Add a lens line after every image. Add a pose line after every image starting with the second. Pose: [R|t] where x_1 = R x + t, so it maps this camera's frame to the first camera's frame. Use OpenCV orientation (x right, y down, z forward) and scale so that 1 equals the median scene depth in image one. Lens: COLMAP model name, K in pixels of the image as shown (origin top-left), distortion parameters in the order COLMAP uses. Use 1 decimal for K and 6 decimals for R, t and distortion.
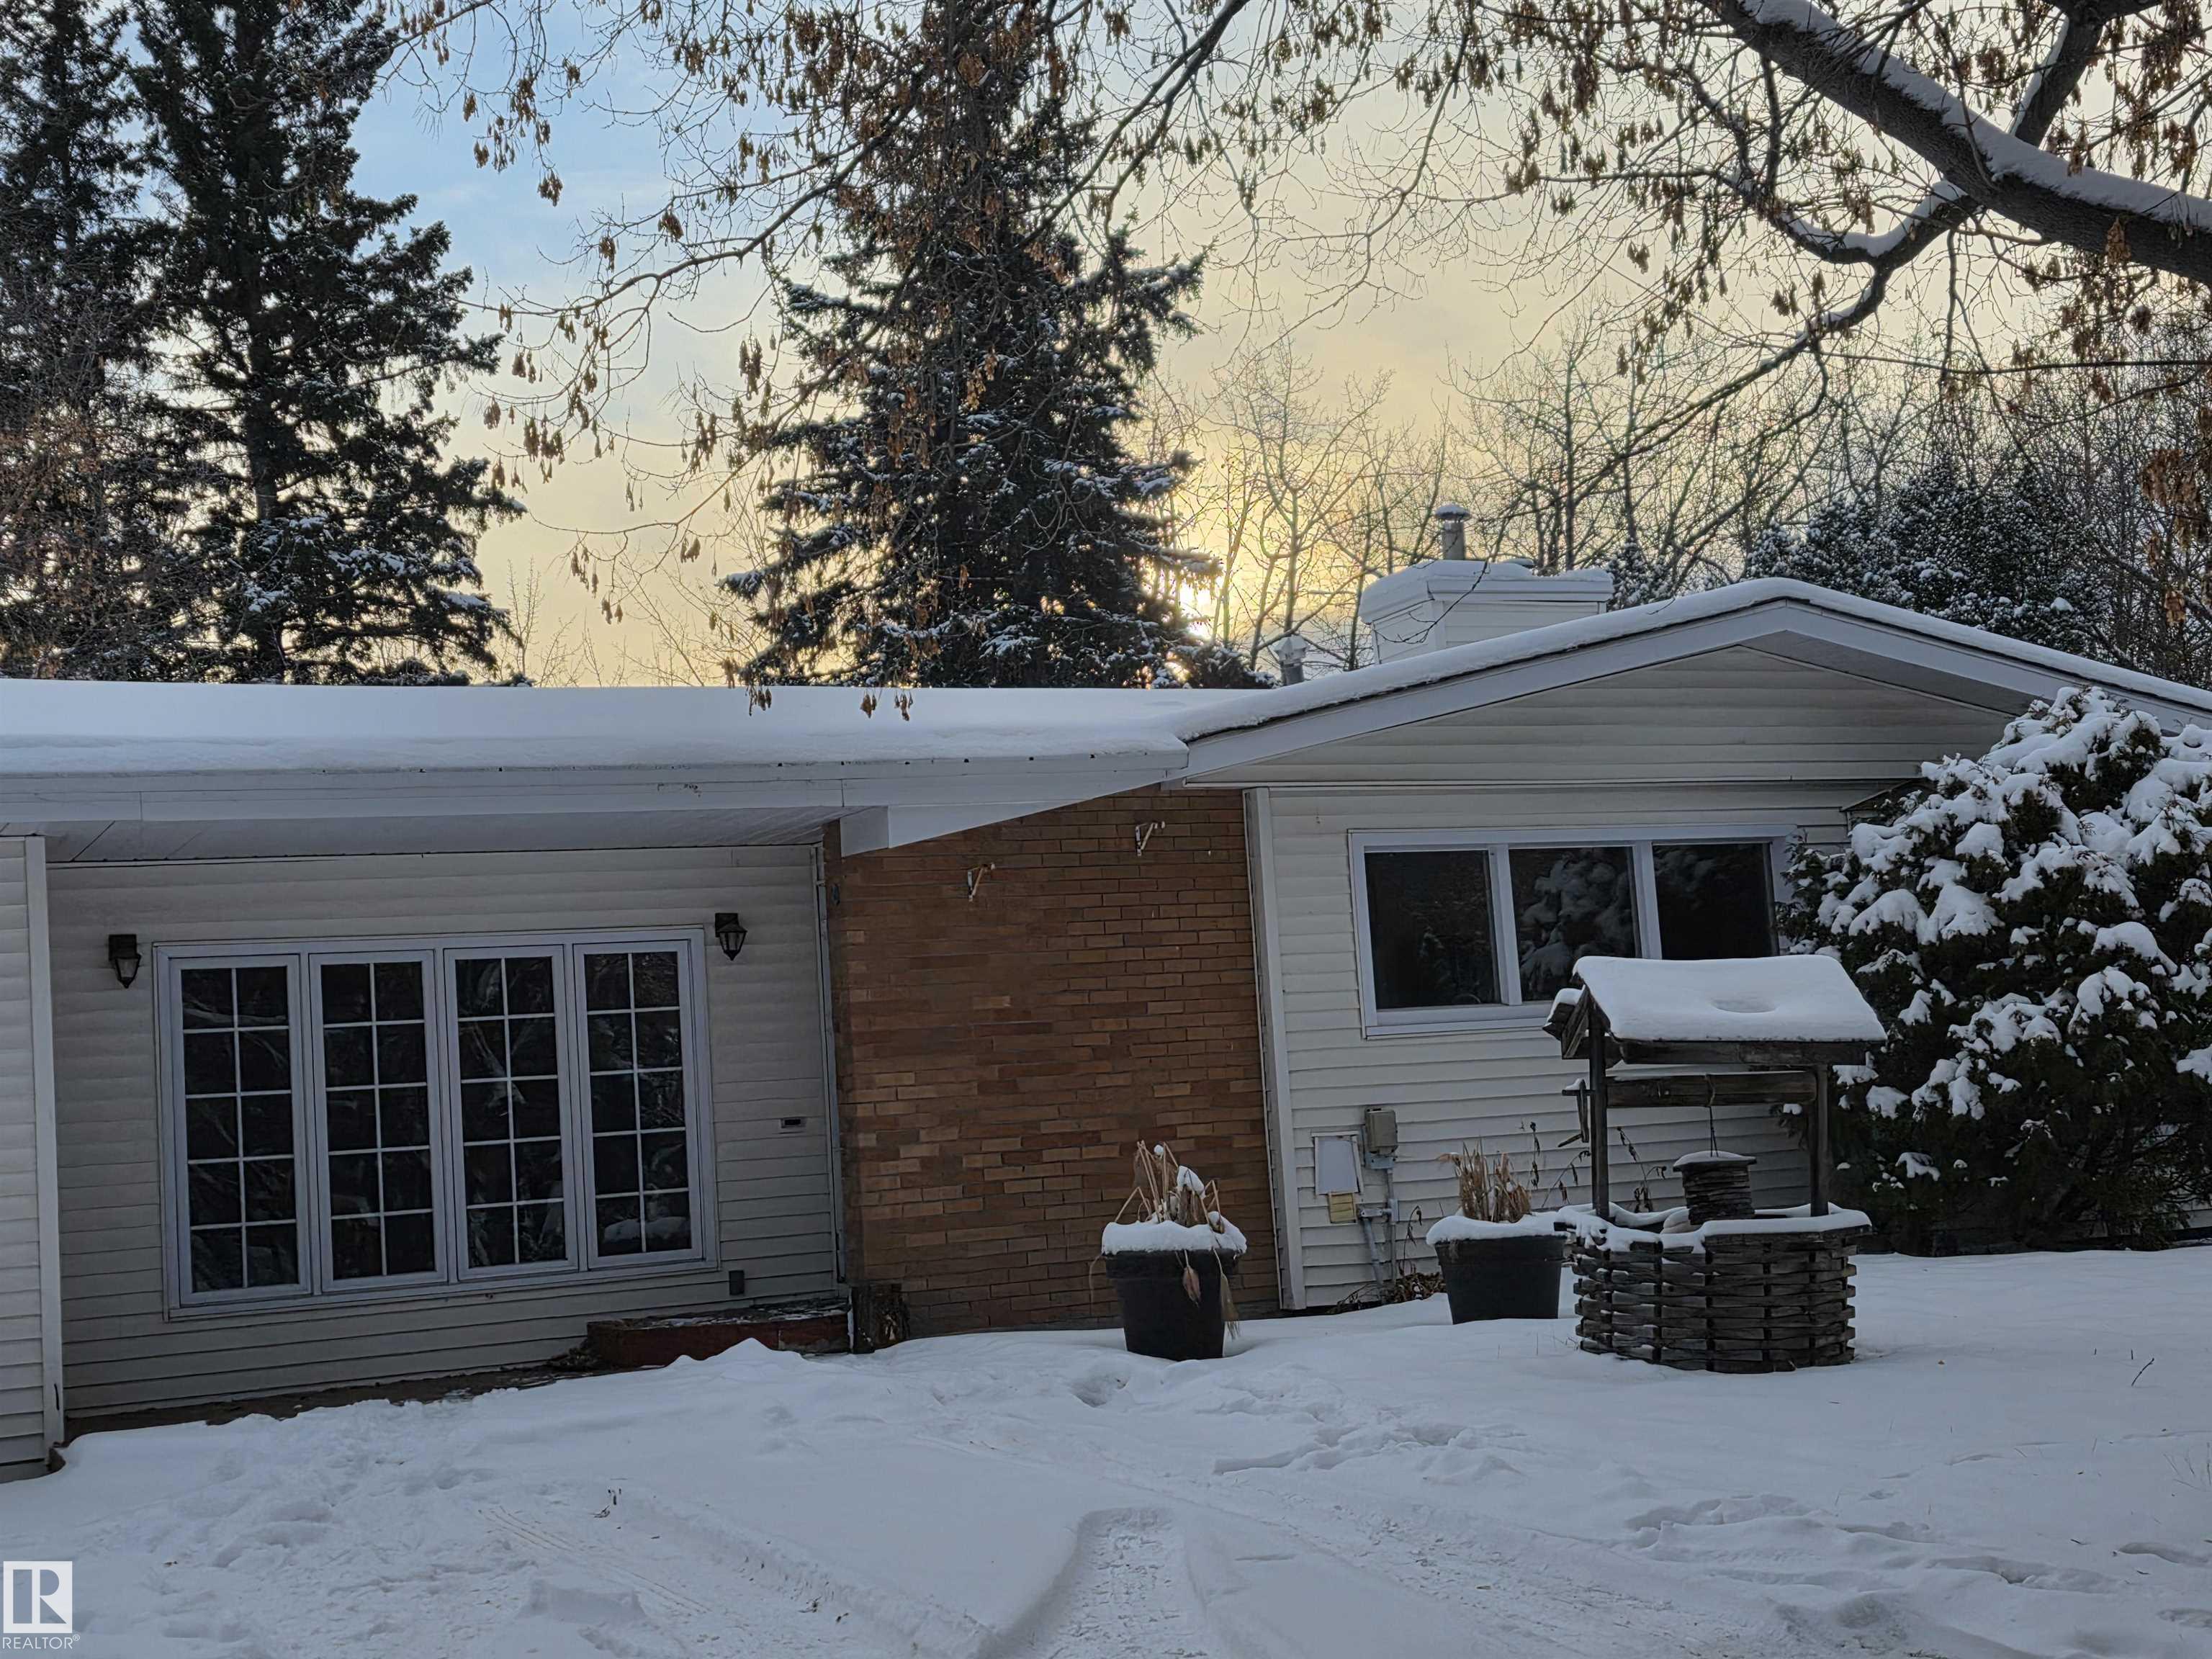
lens RADIAL K [[2805.7, 0, 1106.0], [0, 2805.7, 829.5], [0, 0, 1]] dist [0.117843, -0.276449]
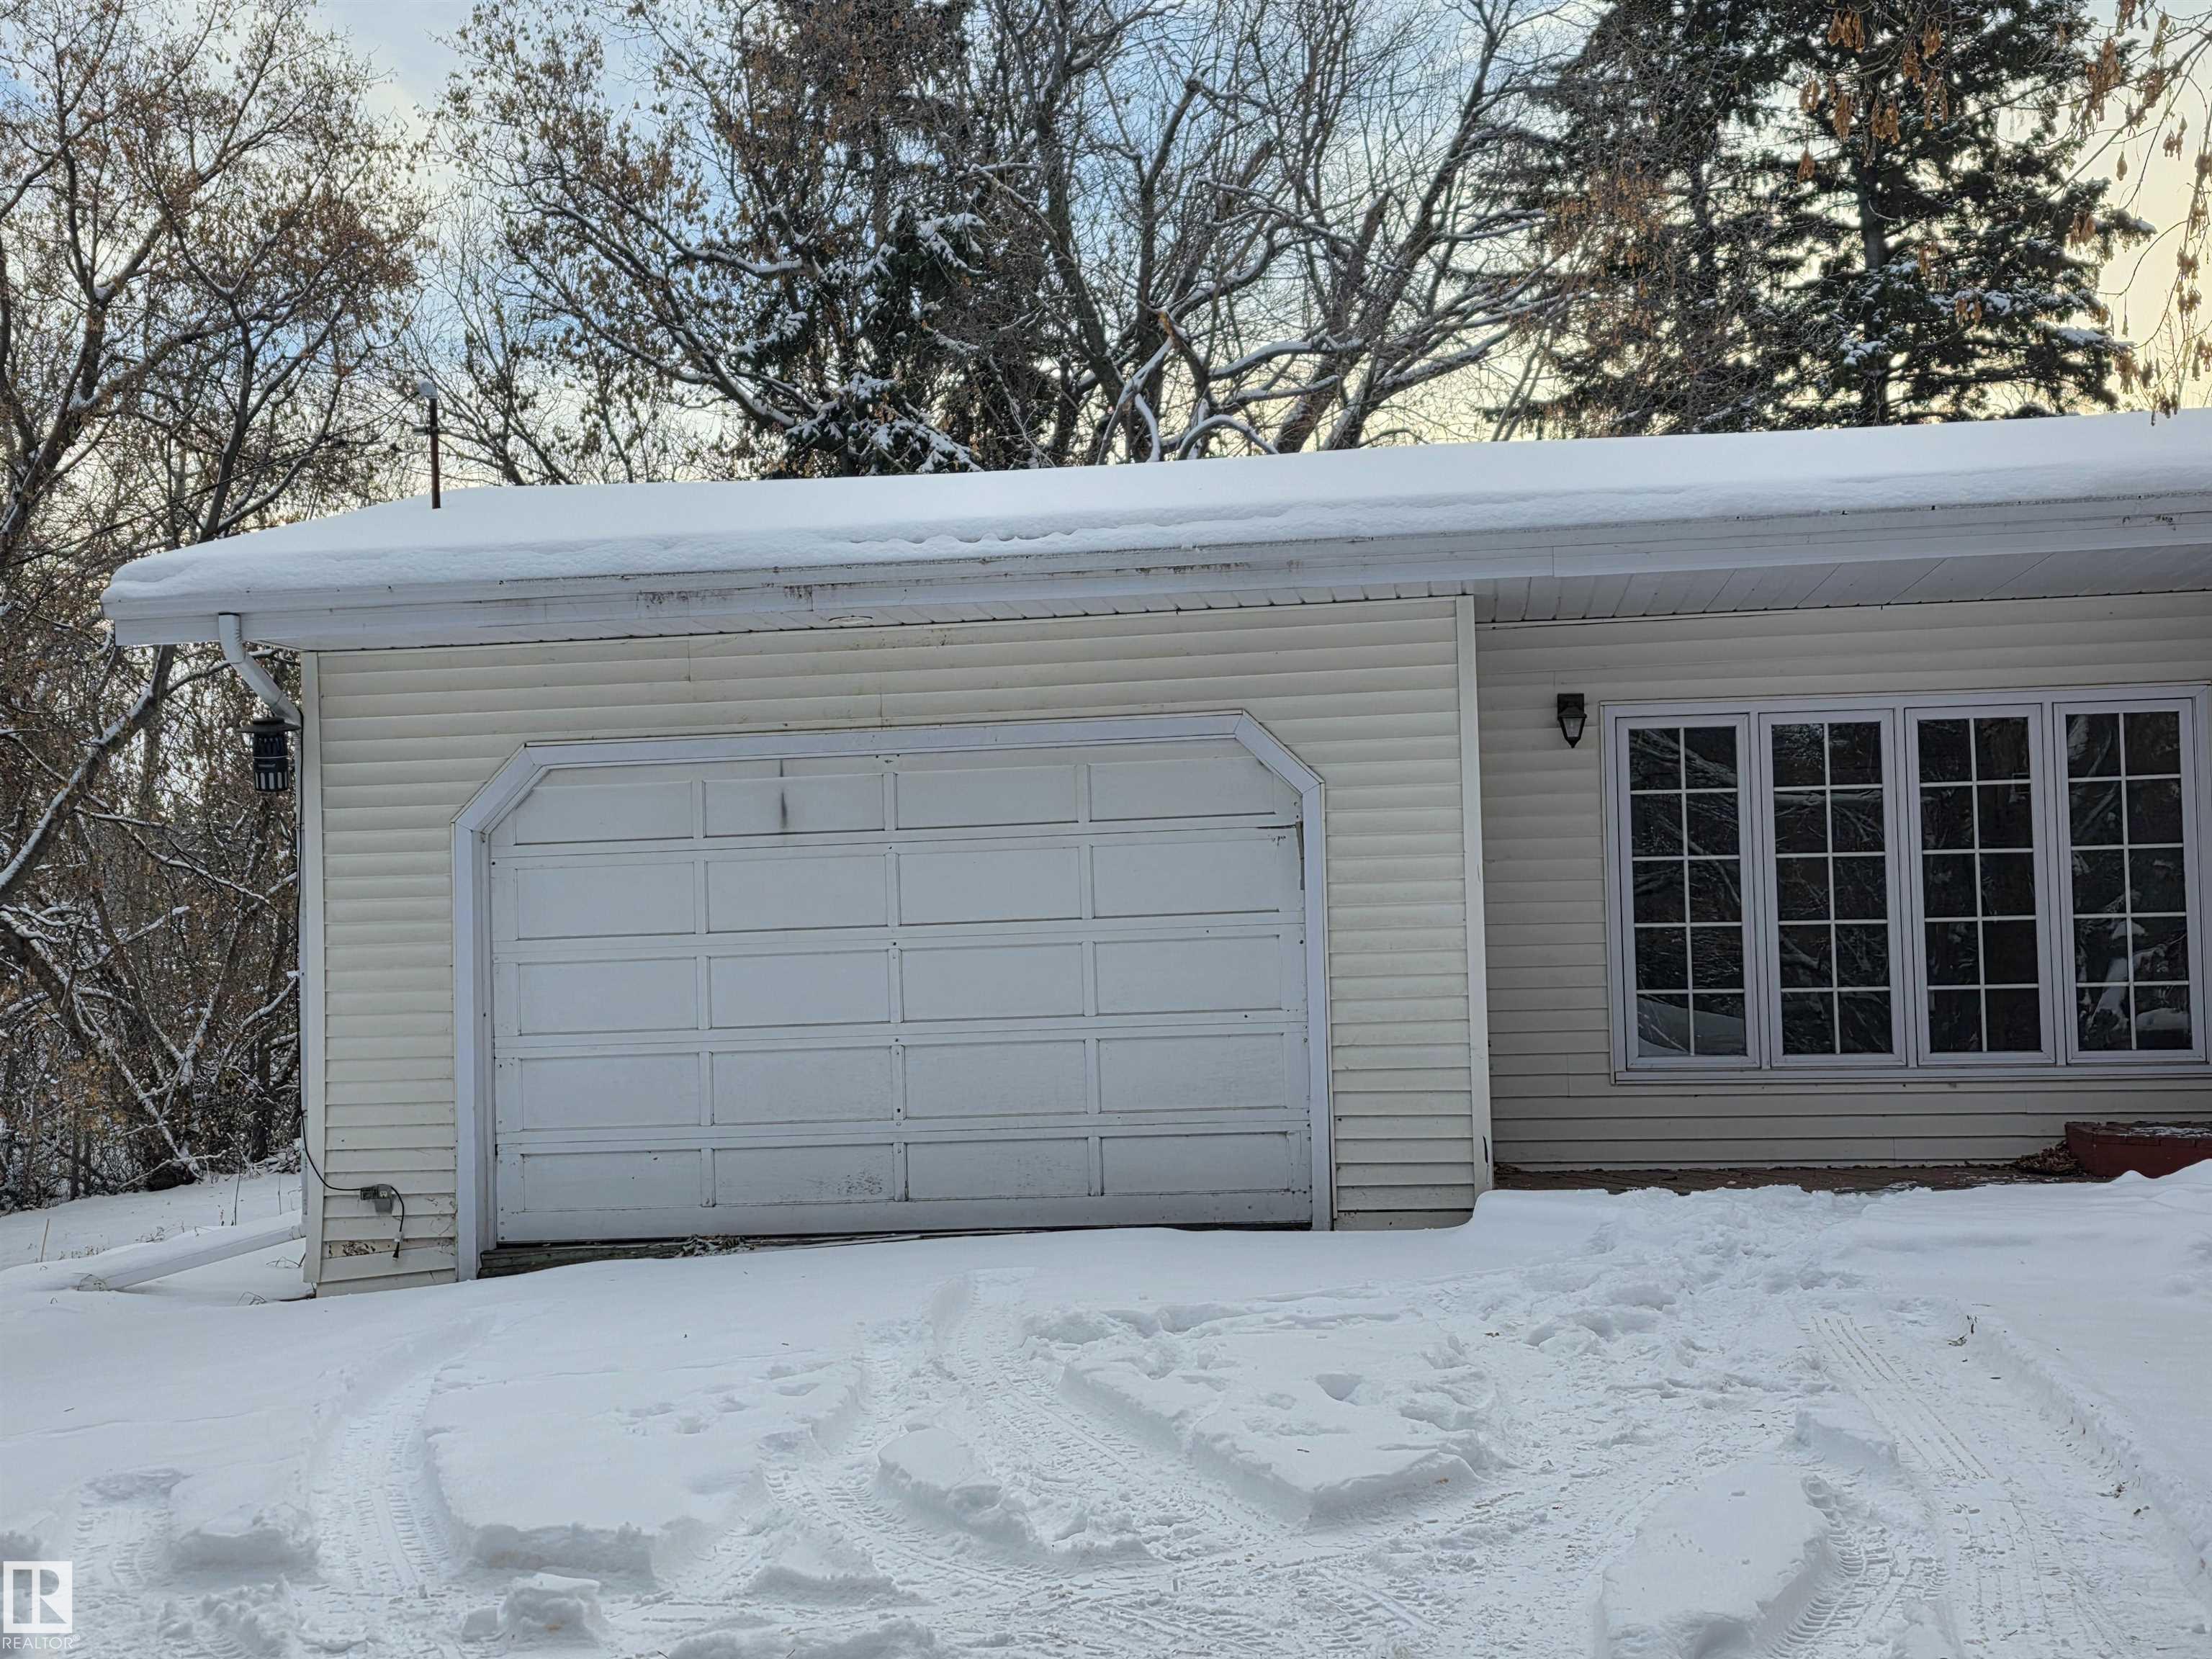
lens RADIAL K [[2805.7, 0, 1106.0], [0, 2805.7, 829.5], [0, 0, 1]] dist [0.117843, -0.276449]
pose [[0.834274, 0.023315, -0.550857, 0.056257], [0.022564, 0.996825, 0.076363, 0.005175], [0.550889, -0.076137, 0.831099, 0.083287]]
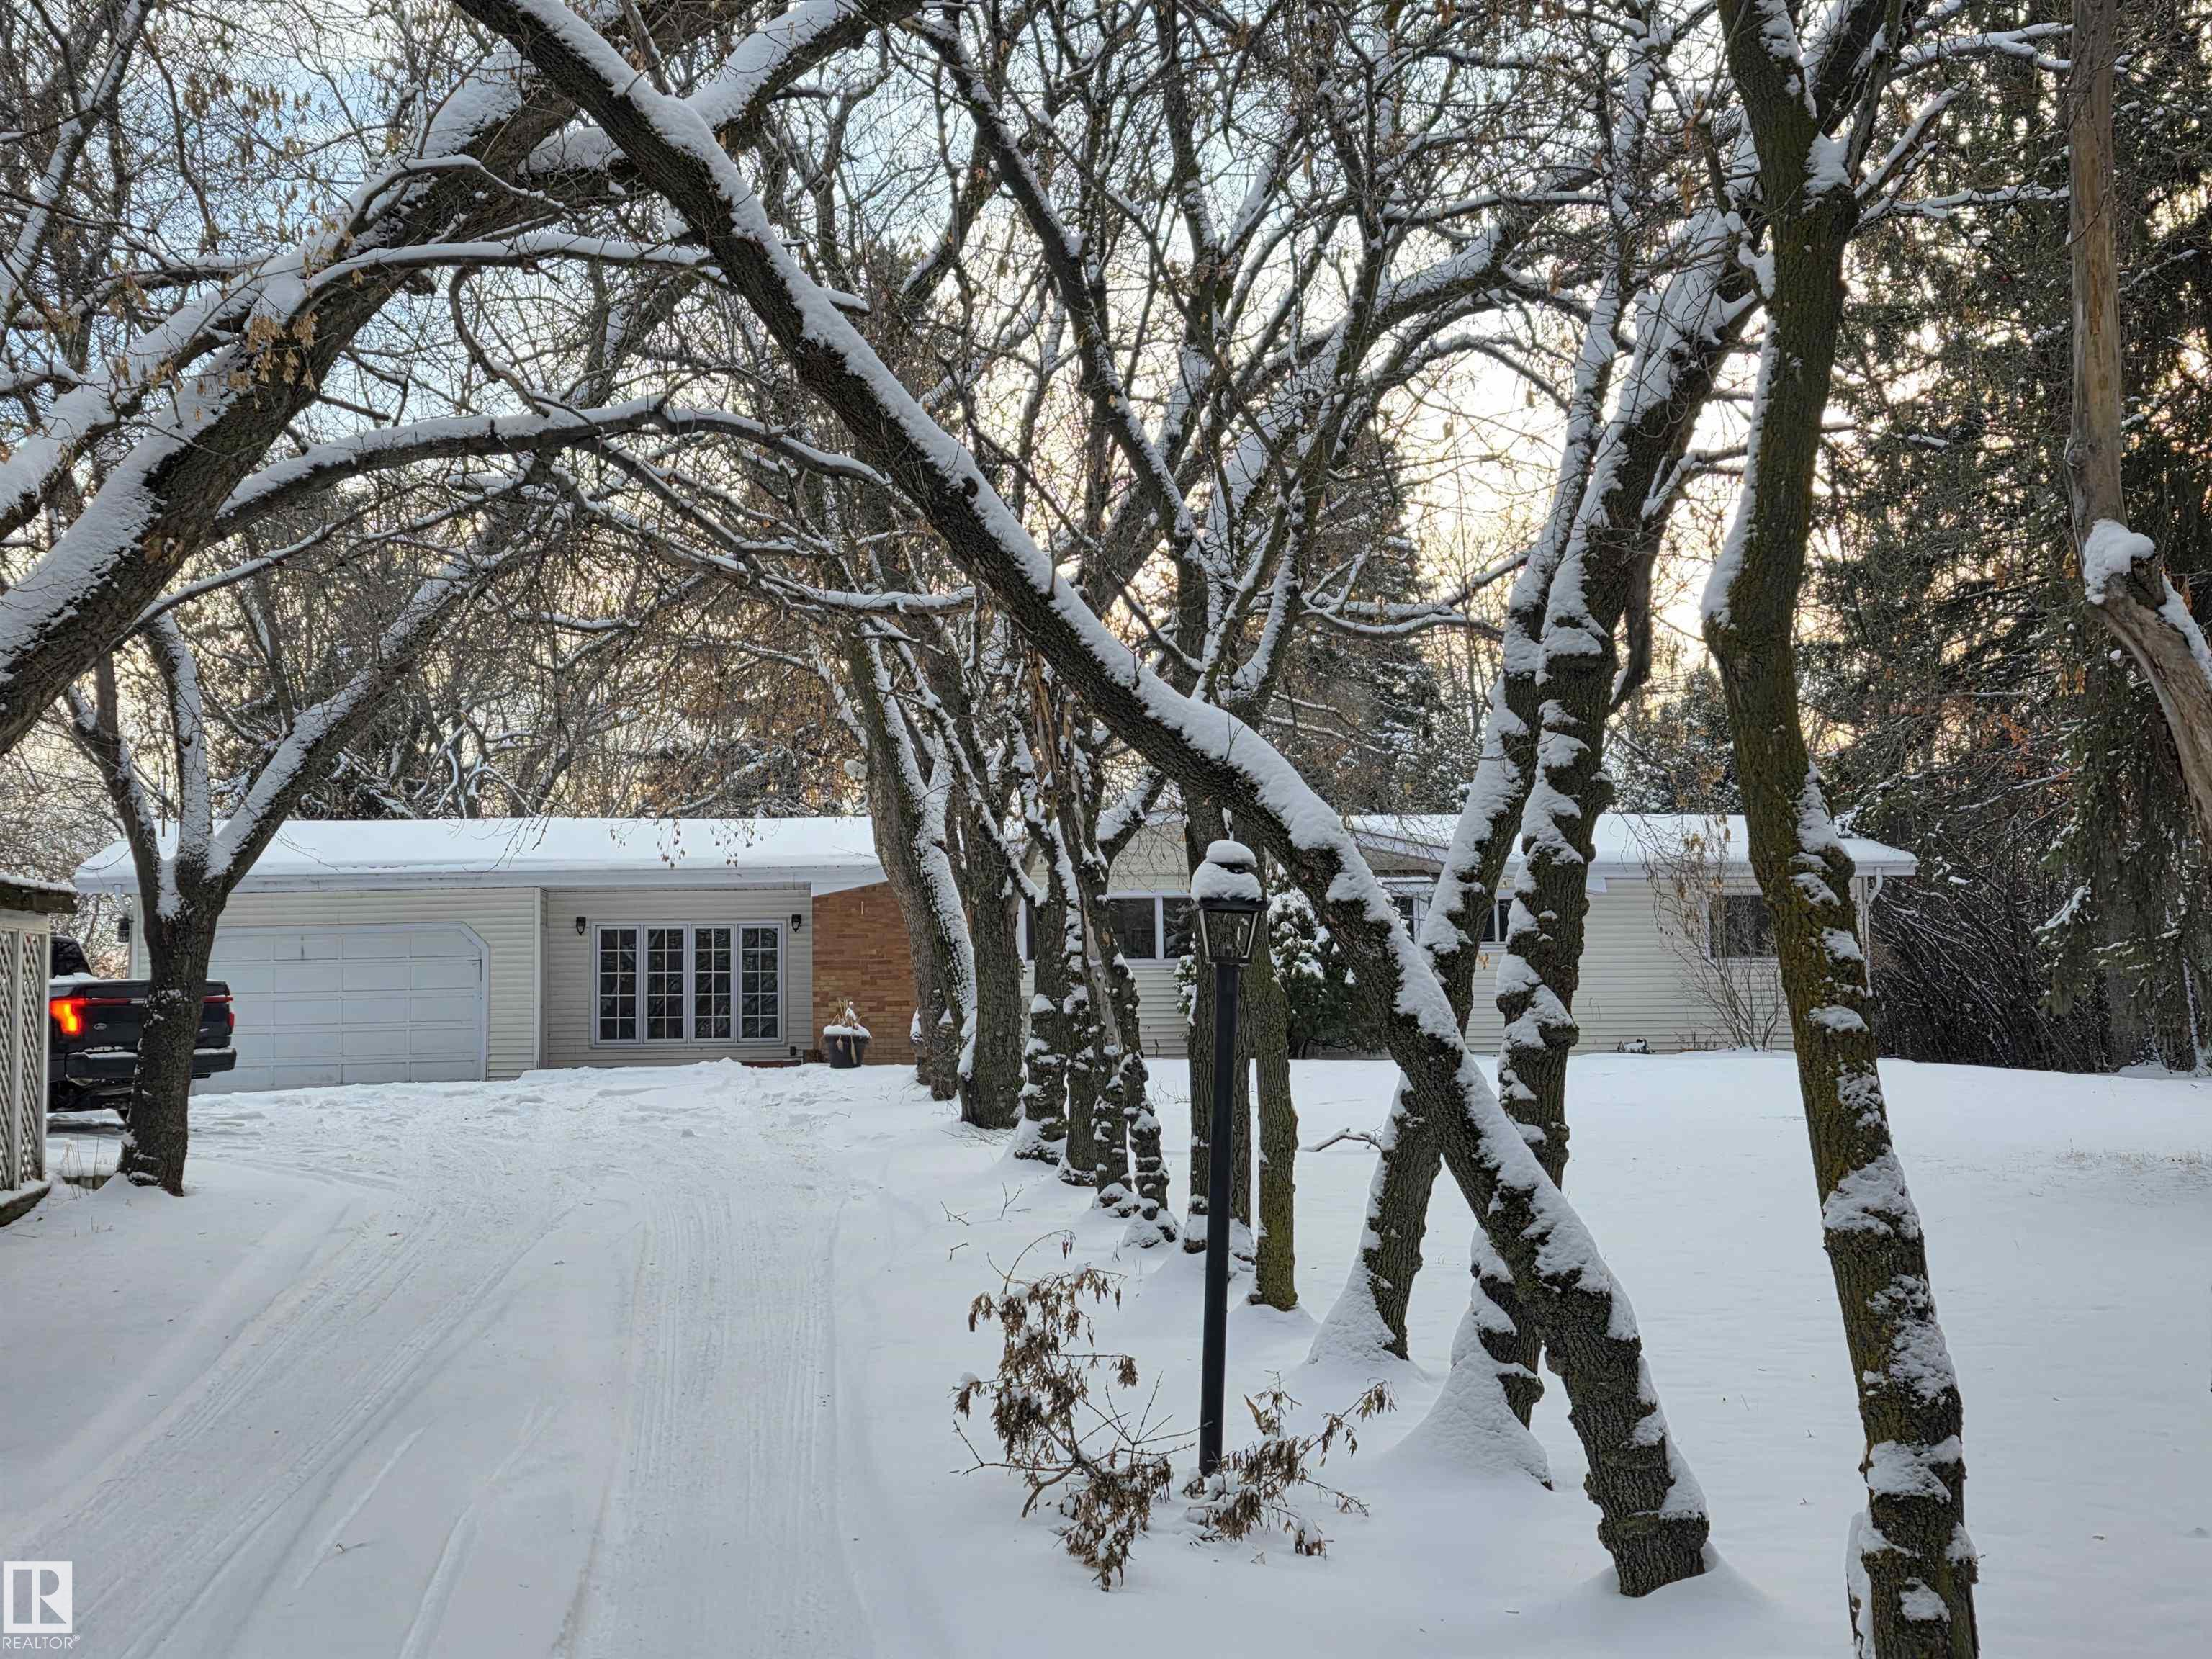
lens RADIAL K [[2805.7, 0, 1106.0], [0, 2805.7, 829.5], [0, 0, 1]] dist [0.117843, -0.276449]
pose [[0.935109, 0.021421, -0.353713, 1.104715], [-0.011309, 0.999467, 0.030629, -0.138275], [0.354180, -0.024641, 0.934852, -1.419251]]
